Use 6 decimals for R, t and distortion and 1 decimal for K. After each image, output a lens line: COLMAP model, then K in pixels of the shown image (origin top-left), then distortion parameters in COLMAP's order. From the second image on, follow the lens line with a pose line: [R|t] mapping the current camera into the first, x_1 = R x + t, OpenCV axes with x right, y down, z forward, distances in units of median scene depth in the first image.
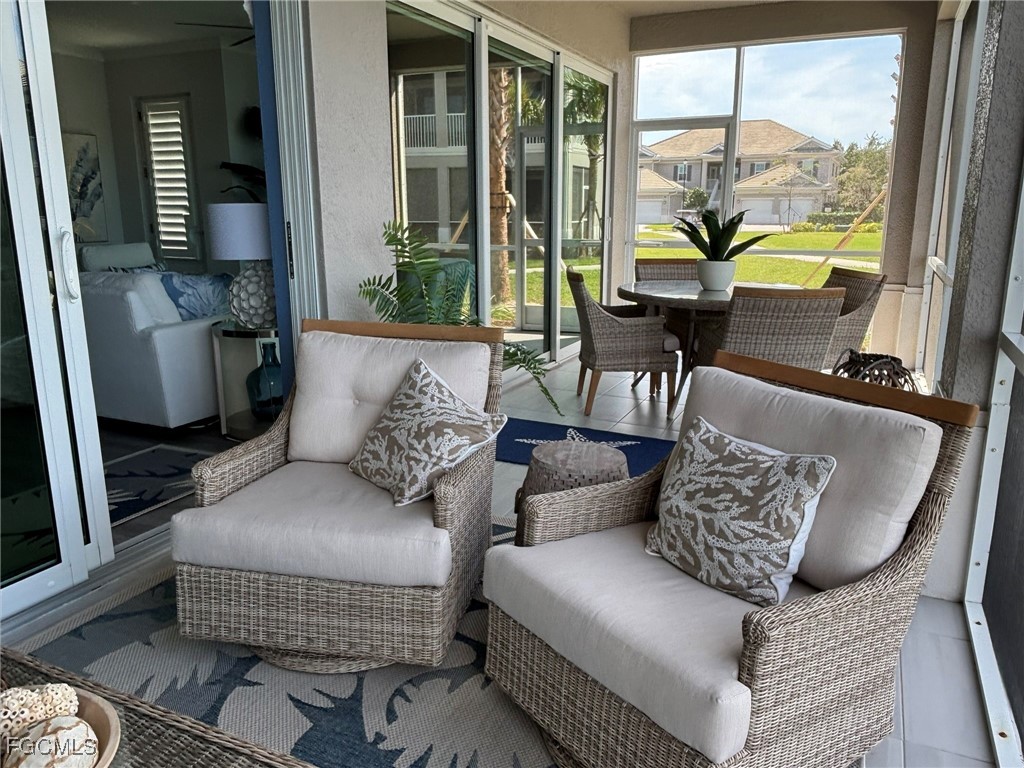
lens RADIAL K [[763.4, 0, 512.1], [0, 763.4, 388.9], [0, 0, 1]] dist [0.005933, -0.015757]
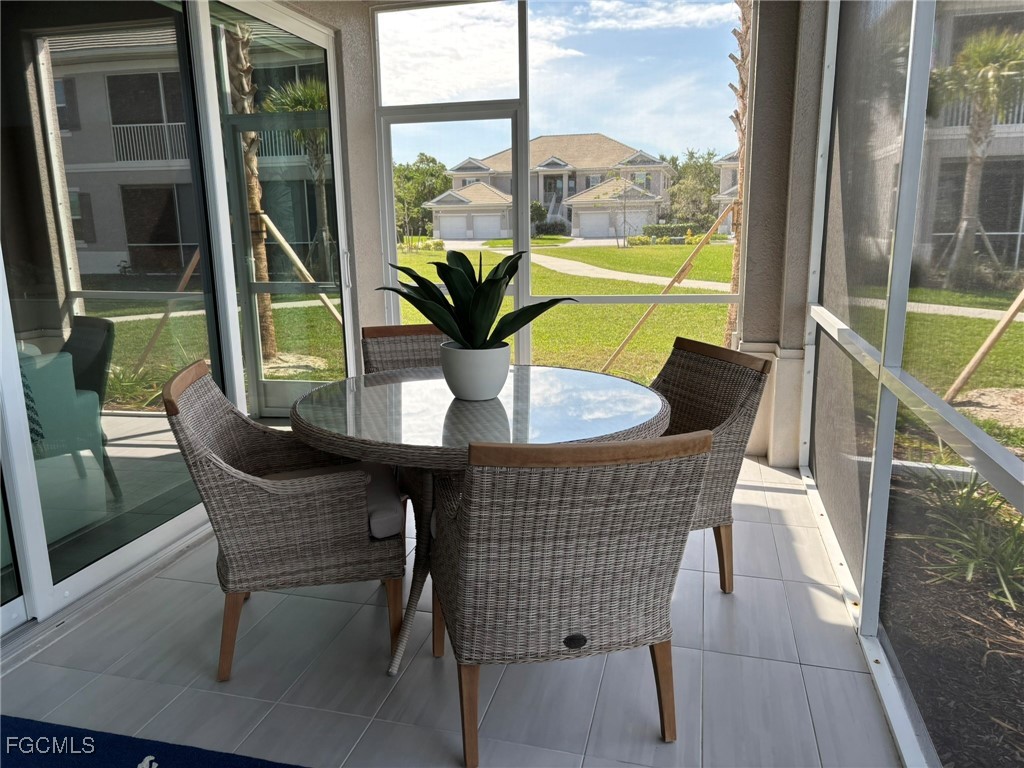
lens RADIAL K [[767.7, 0, 514.0], [0, 767.7, 381.4], [0, 0, 1]] dist [0.030658, -0.005724]
pose [[0.980584, -0.055389, 0.188113, 0.137385], [0.060715, 0.997898, -0.022667, -0.091891], [-0.186462, 0.033648, 0.981886, 0.332164]]
